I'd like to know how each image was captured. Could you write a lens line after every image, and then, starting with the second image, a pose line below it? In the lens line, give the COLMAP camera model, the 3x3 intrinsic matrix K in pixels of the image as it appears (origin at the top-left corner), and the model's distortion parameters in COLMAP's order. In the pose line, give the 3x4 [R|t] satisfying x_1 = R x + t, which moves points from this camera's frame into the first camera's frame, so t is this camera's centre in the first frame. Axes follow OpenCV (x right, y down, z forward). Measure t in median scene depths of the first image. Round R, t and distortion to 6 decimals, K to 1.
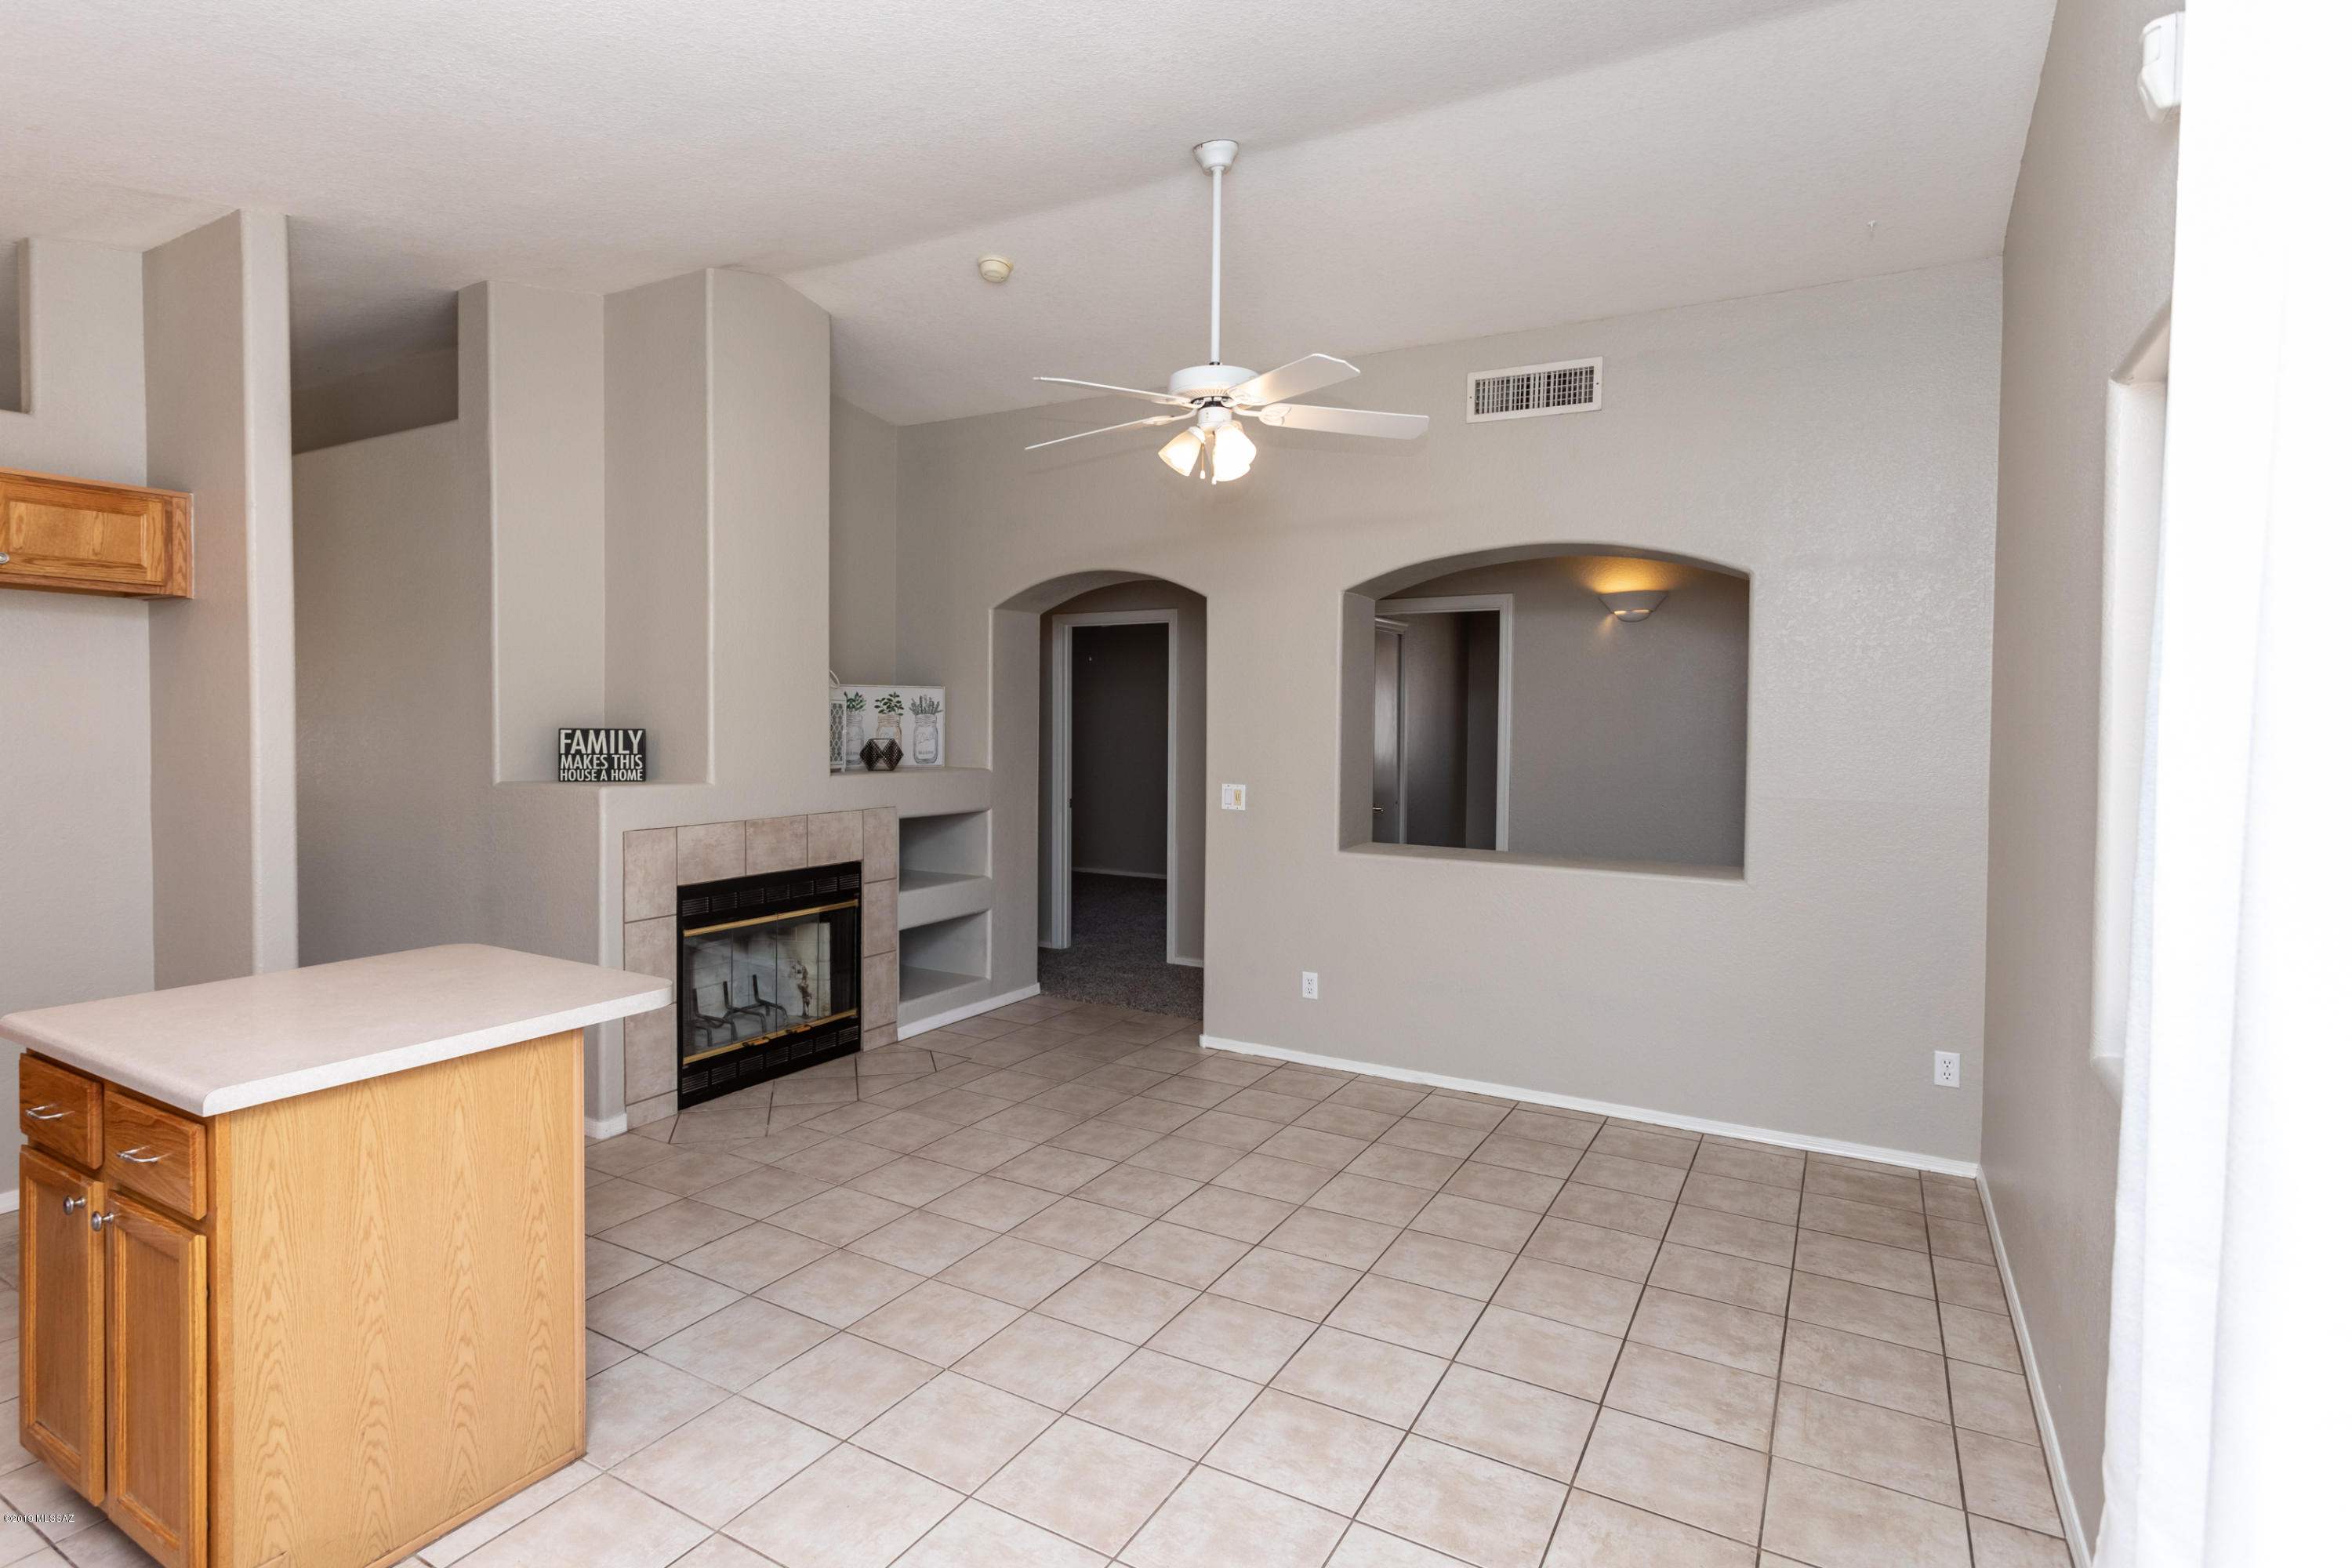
lens RADIAL K [[1157.5, 0, 1175.6], [0, 1157.5, 733.4], [0, 0, 1]] dist [0.001614, 0.000469]
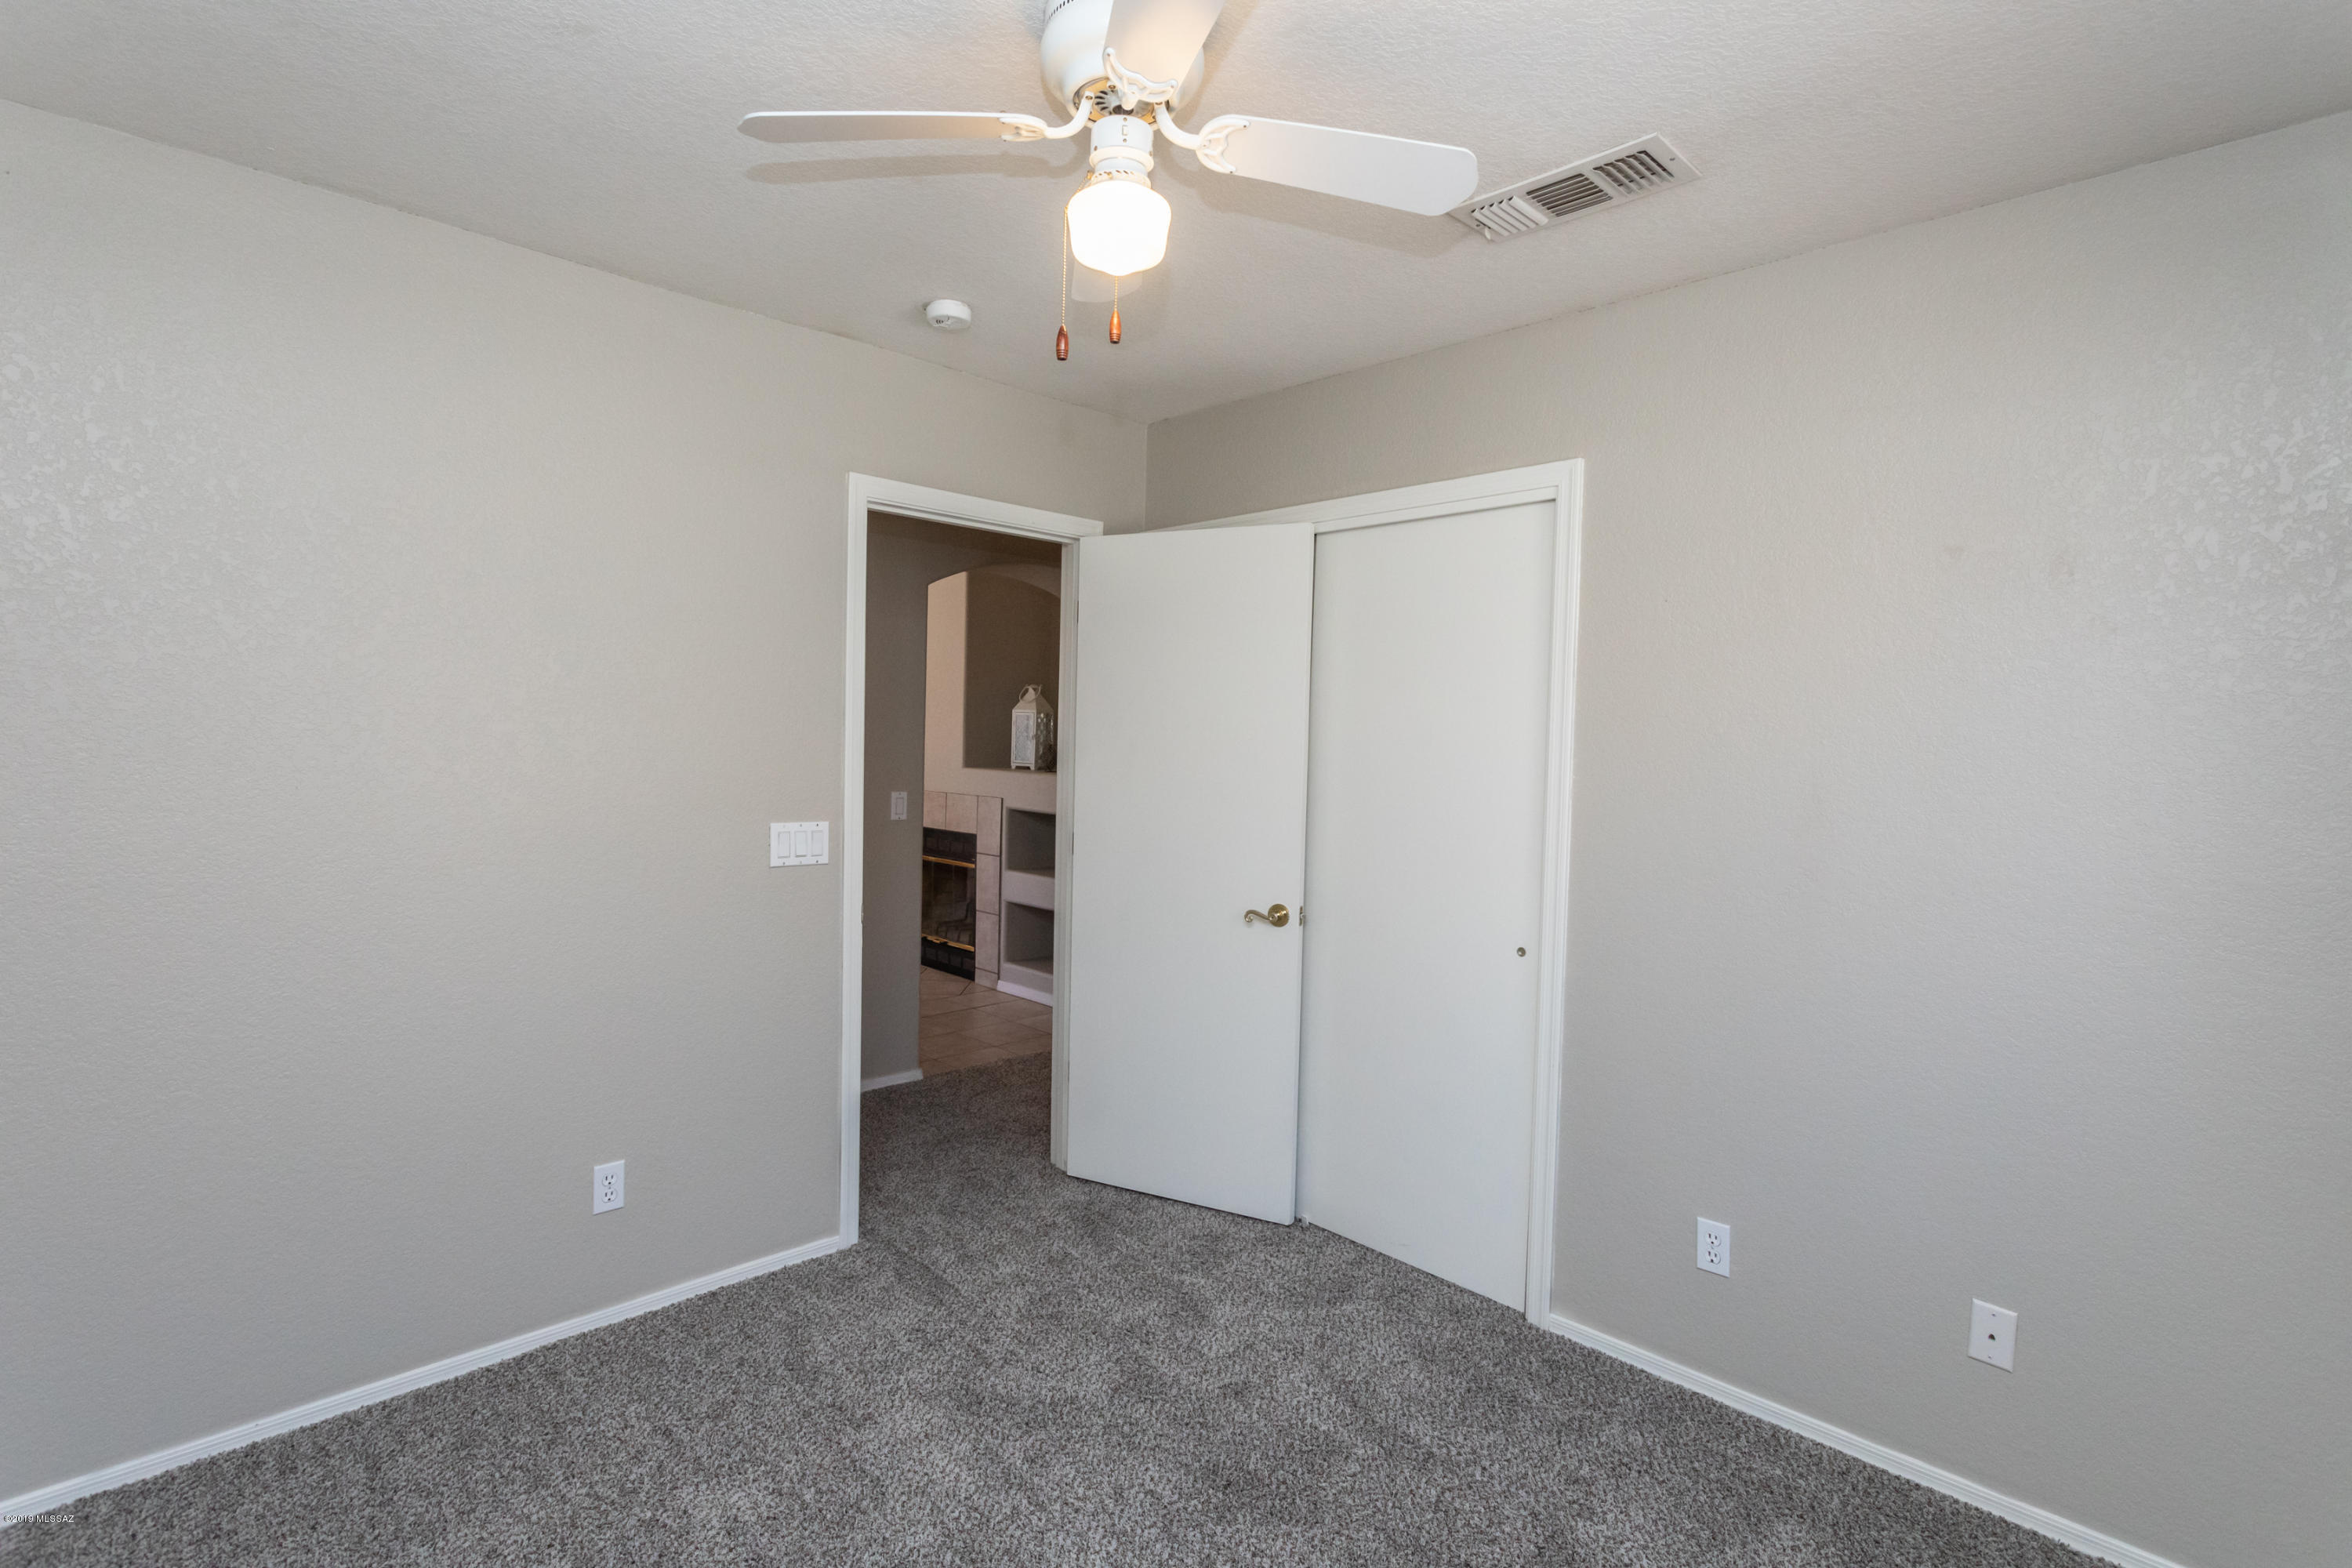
lens RADIAL K [[1132.8, 0, 1176.0], [0, 1132.8, 784.0], [0, 0, 1]] dist [0.000002, 0.000290]
pose [[-0.257190, 0.029090, -0.965923, 1.008609], [-0.047203, 0.997975, 0.042624, -0.012857], [0.965207, 0.056557, -0.255296, 1.729331]]
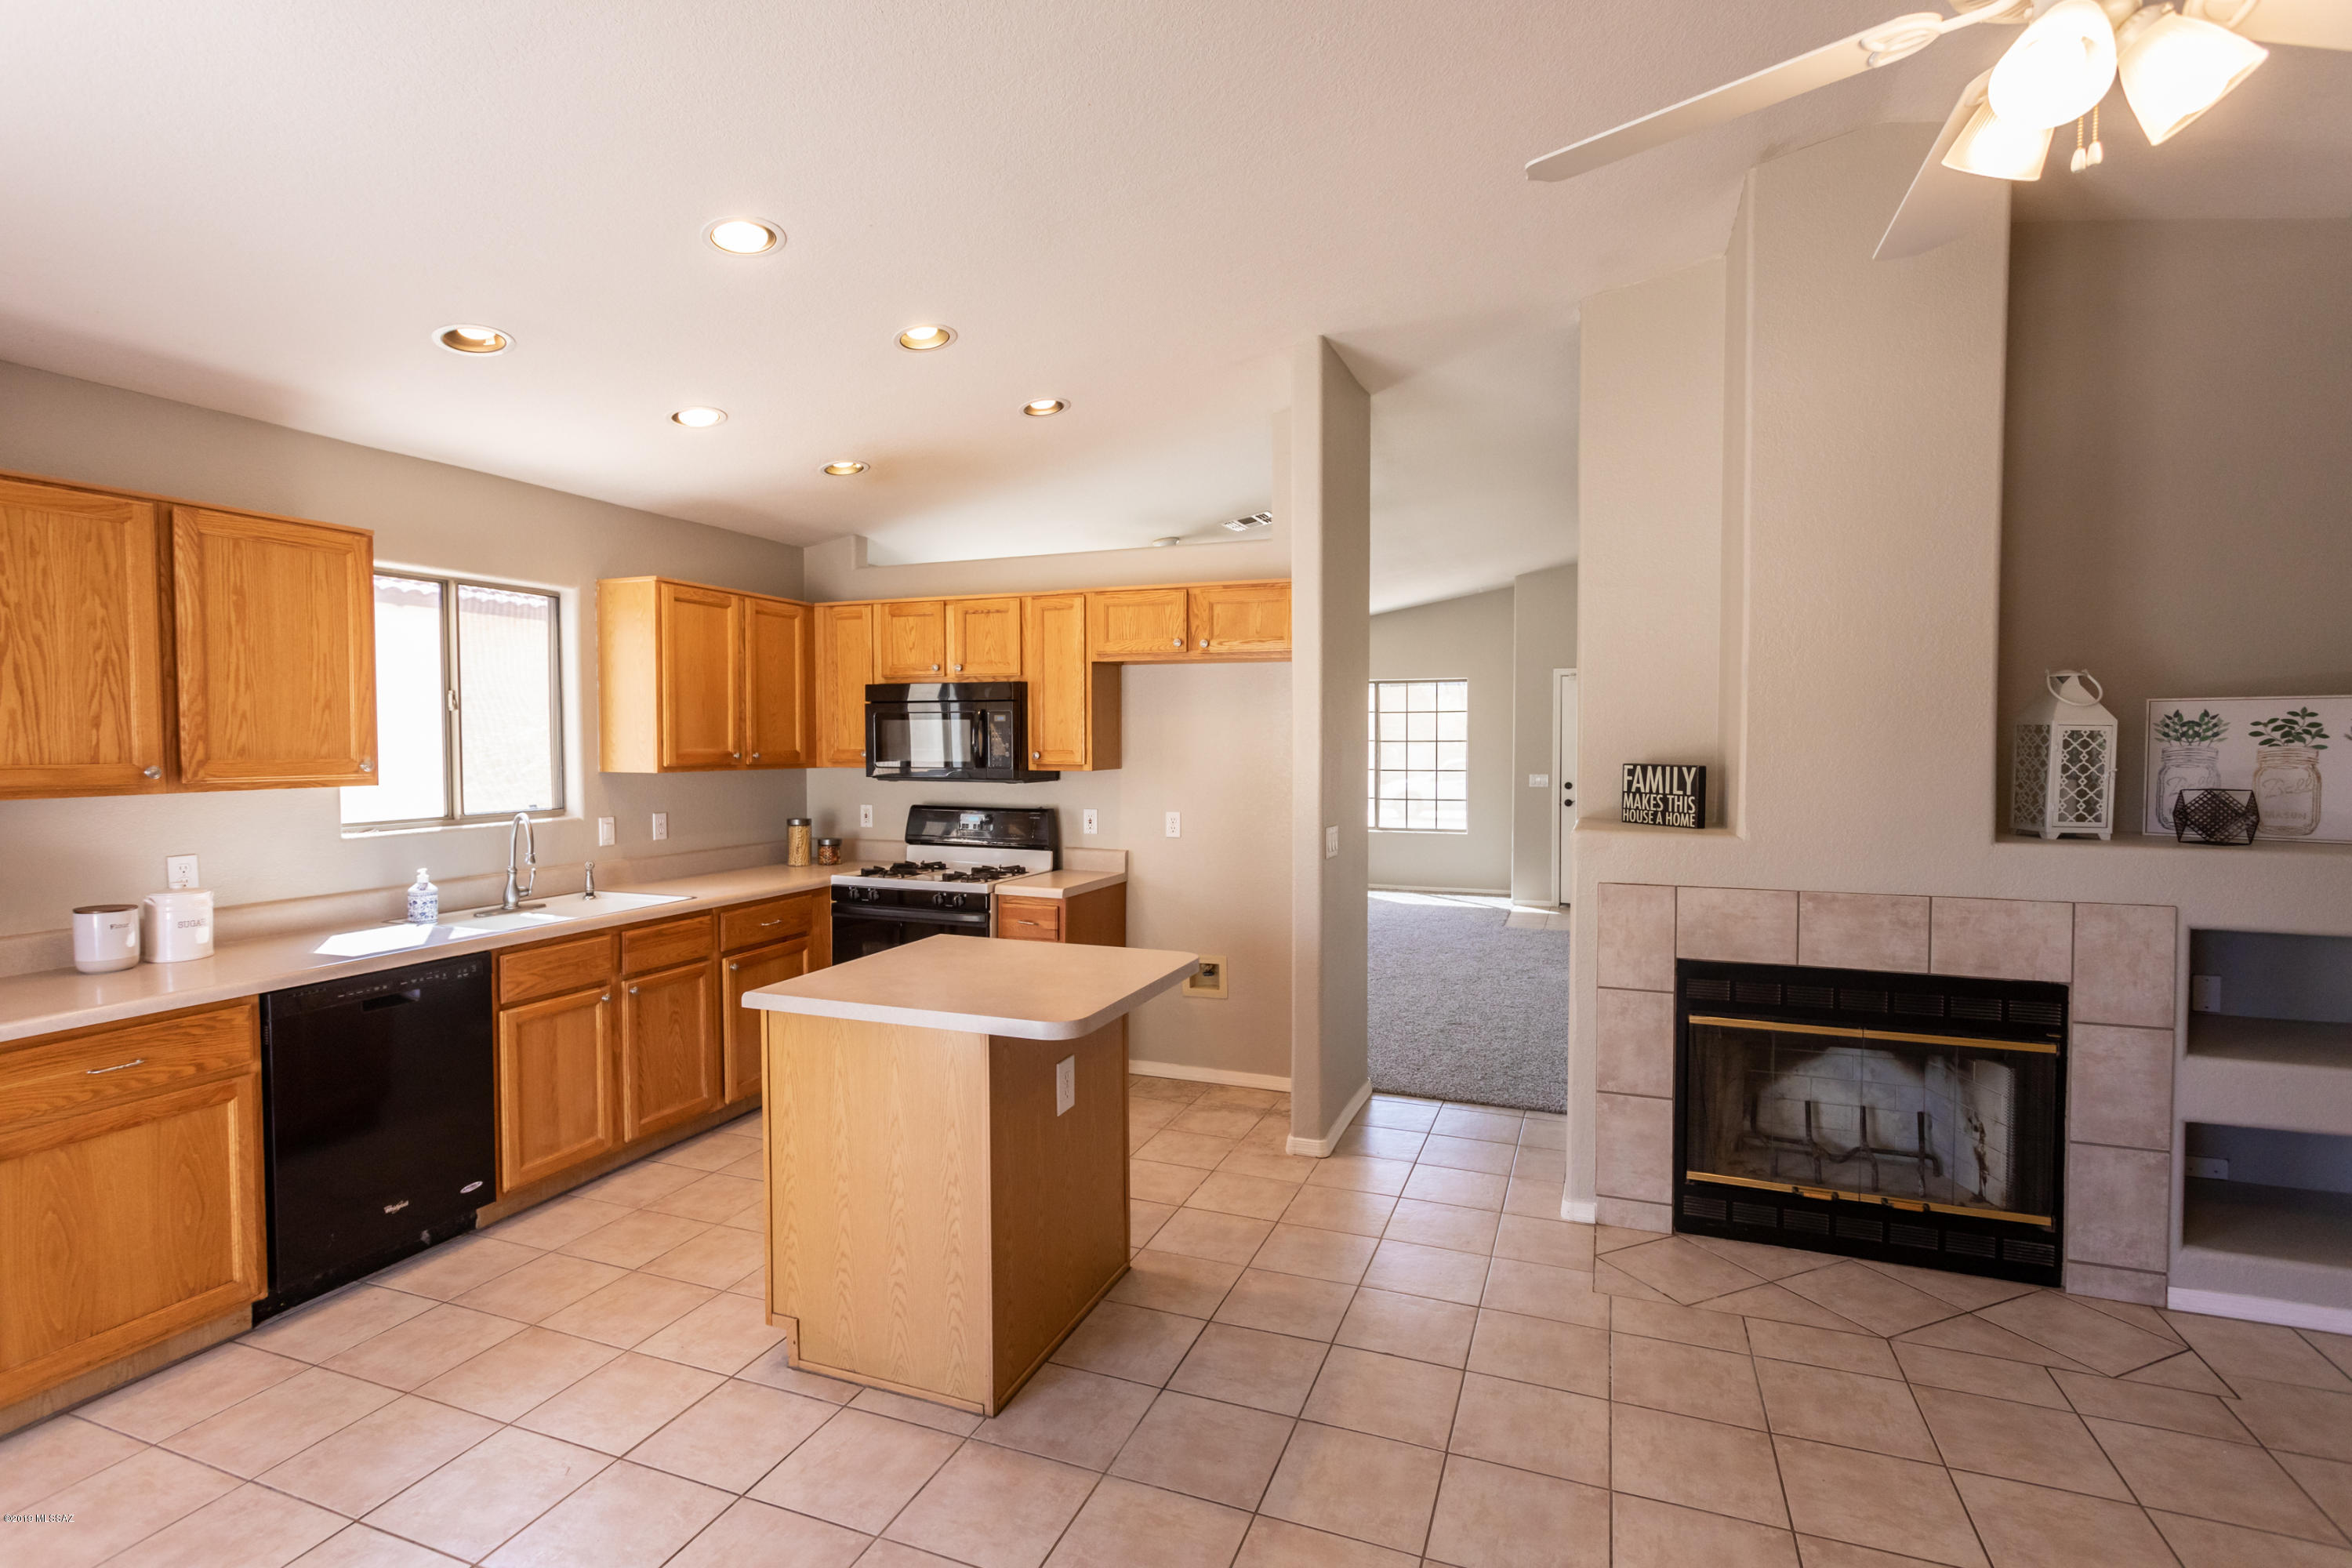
lens RADIAL K [[1132.8, 0, 1176.0], [0, 1132.8, 784.0], [0, 0, 1]] dist [0.000002, 0.000290]
pose [[0.157560, 0.030989, -0.987023, 0.277827], [-0.014545, 0.999472, 0.029058, -0.008596], [0.987402, 0.009778, 0.157927, 0.486374]]
